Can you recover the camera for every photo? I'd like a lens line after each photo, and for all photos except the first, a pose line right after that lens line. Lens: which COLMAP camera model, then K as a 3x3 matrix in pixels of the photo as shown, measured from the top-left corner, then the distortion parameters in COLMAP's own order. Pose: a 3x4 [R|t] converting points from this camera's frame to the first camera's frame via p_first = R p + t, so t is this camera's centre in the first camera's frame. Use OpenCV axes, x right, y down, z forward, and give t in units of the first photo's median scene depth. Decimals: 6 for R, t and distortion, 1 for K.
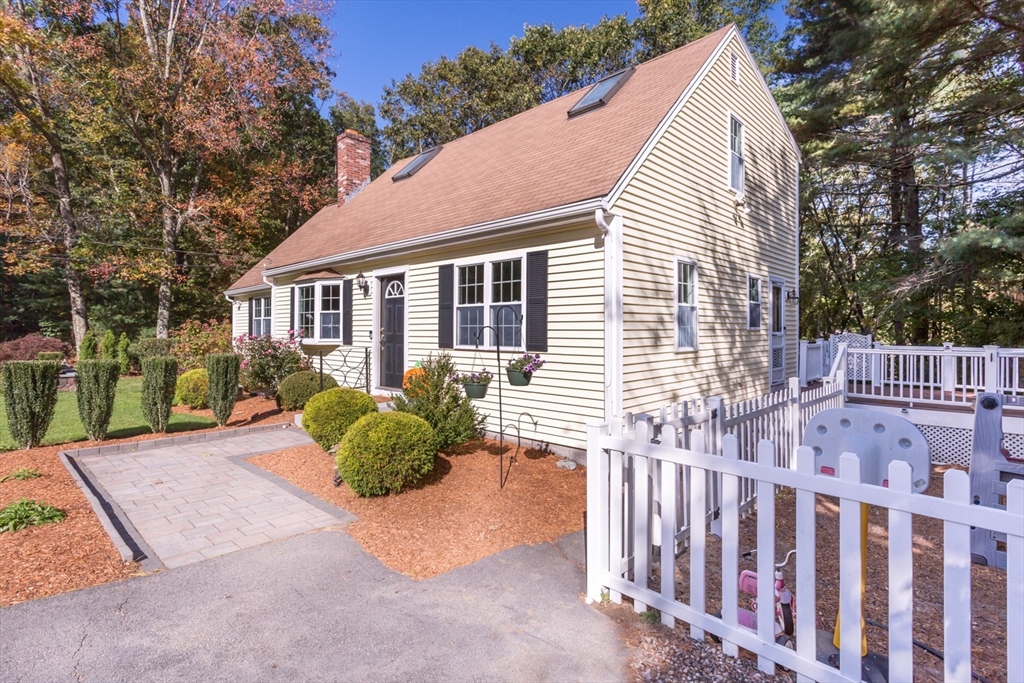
lens RADIAL K [[505.7, 0, 518.1], [0, 505.7, 339.1], [0, 0, 1]] dist [0.000201, -0.000209]
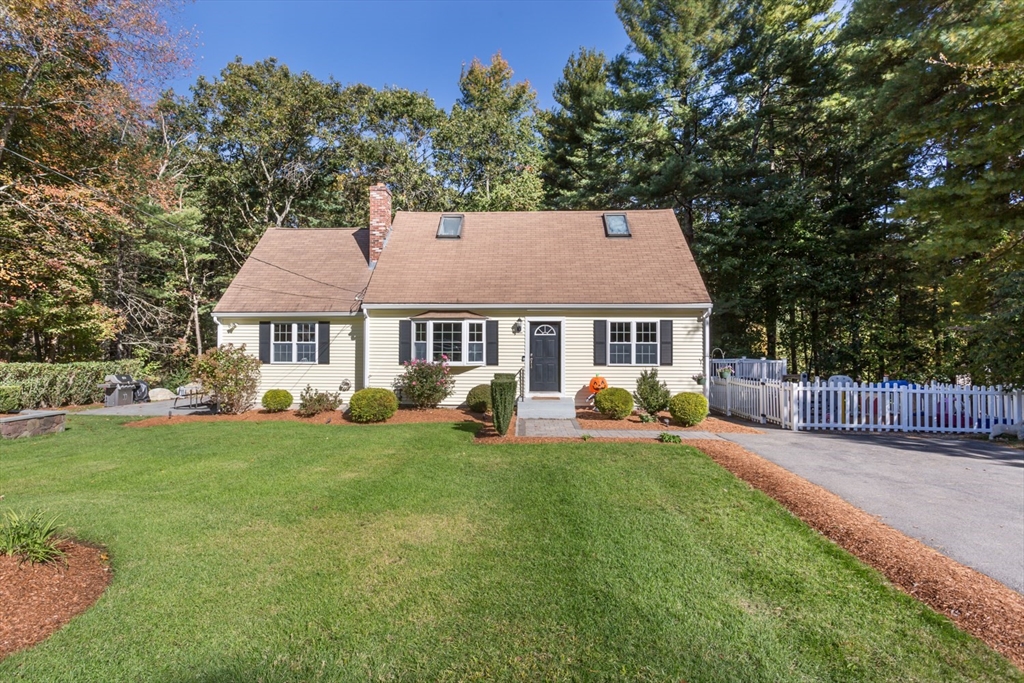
lens RADIAL K [[511.0, 0, 512.0], [0, 511.0, 341.5], [0, 0, 1]] dist [-0.004003, -0.000515]
pose [[0.744851, 0.002985, 0.667224, -1.560380], [0.007528, 0.999889, -0.012876, -0.046340], [-0.667188, 0.014614, 0.744746, -0.159980]]
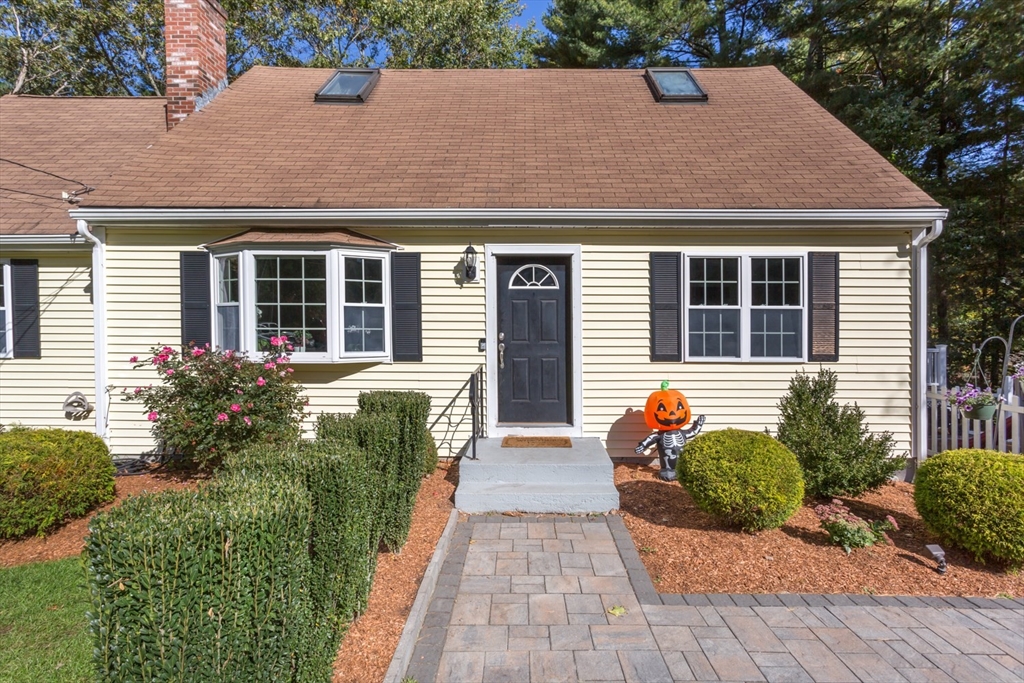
lens RADIAL K [[505.7, 0, 518.1], [0, 505.7, 339.1], [0, 0, 1]] dist [0.000201, -0.000209]
pose [[0.726499, -0.010556, 0.687087, -0.800897], [0.008193, 0.999944, 0.006700, -0.021986], [-0.687119, 0.000761, 0.726545, 0.577874]]
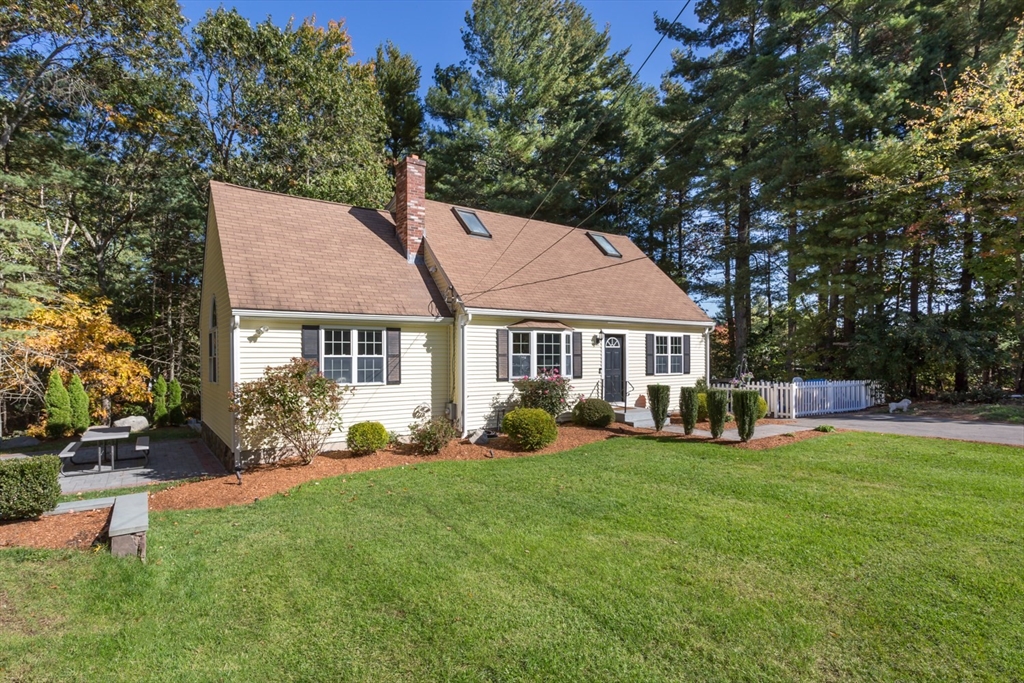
lens RADIAL K [[517.4, 0, 508.7], [0, 517.4, 358.9], [0, 0, 1]] dist [0.001818, 0.000054]
pose [[0.184400, -0.007058, 0.982826, -2.171315], [0.018204, 0.999827, 0.003765, -0.063798], [-0.982683, 0.017197, 0.184497, 1.131749]]
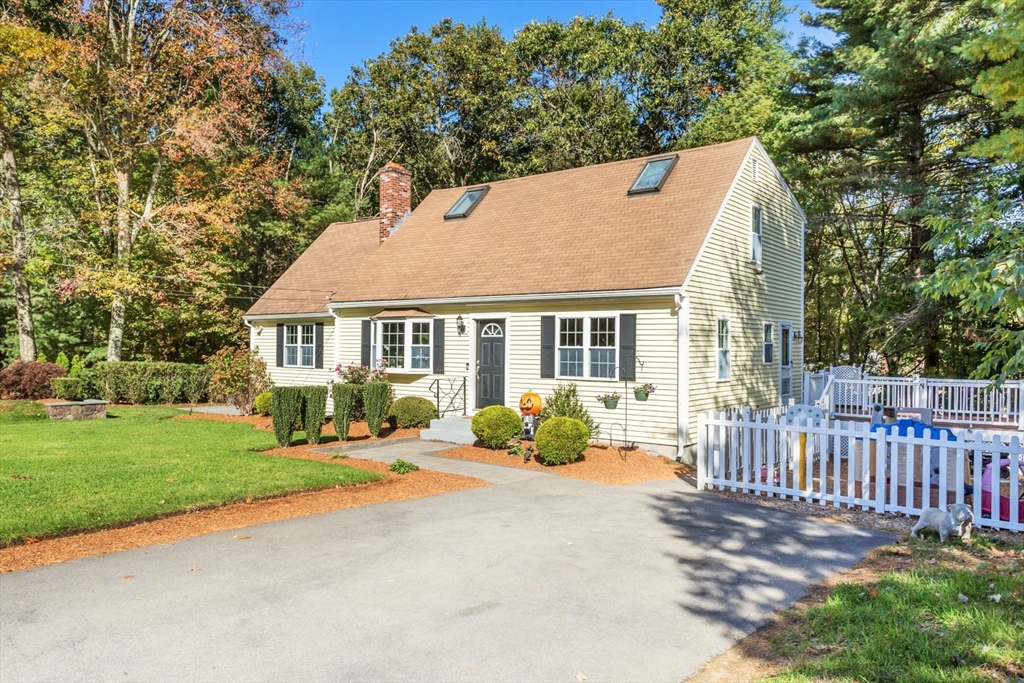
lens RADIAL K [[746.4, 0, 519.3], [0, 746.4, 355.3], [0, 0, 1]] dist [0.005618, 0.001657]
pose [[0.993509, 0.007798, 0.113485, -0.425915], [-0.007349, 0.999963, -0.004374, -0.031934], [-0.113515, 0.003512, 0.993530, -0.921162]]
